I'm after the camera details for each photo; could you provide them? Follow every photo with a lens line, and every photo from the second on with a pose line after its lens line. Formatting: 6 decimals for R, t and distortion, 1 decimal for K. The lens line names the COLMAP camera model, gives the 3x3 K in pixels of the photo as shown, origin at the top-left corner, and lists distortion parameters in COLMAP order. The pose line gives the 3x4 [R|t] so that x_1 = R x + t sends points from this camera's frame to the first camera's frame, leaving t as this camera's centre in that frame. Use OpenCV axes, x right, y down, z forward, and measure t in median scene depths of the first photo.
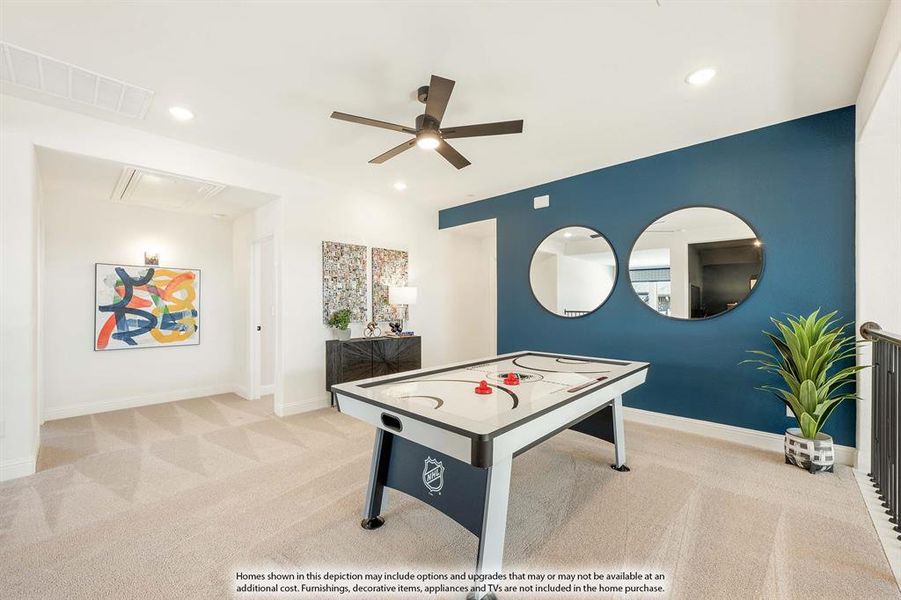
lens RADIAL K [[363.6, 0, 448.7], [0, 363.6, 302.6], [0, 0, 1]] dist [-0.000307, -0.000244]
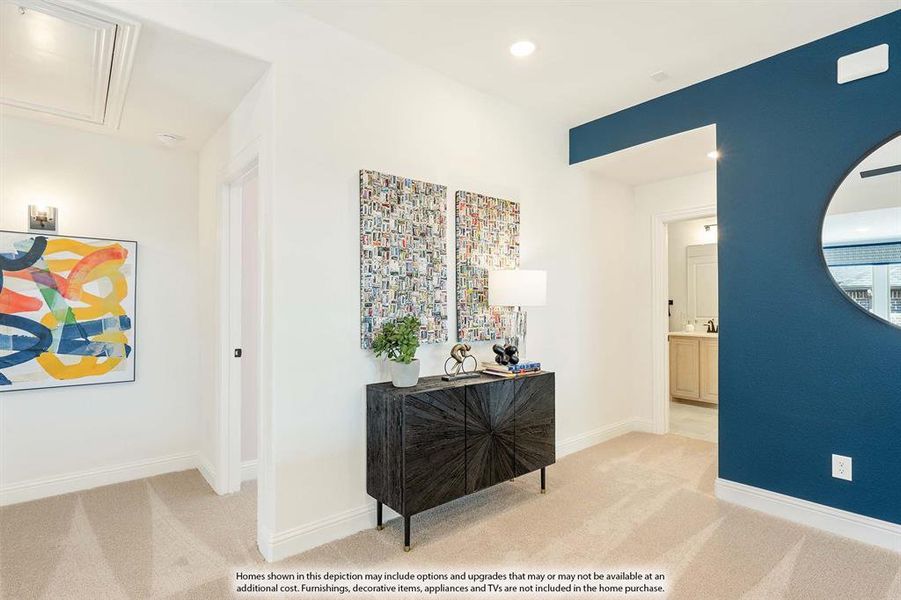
lens RADIAL K [[466.9, 0, 451.5], [0, 466.9, 299.9], [0, 0, 1]] dist [-0.001605, 0.000188]
pose [[0.992552, -0.000158, -0.121819, -0.147282], [-0.000546, 0.999983, -0.005747, -0.000065], [0.121818, 0.005770, 0.992536, 0.394277]]
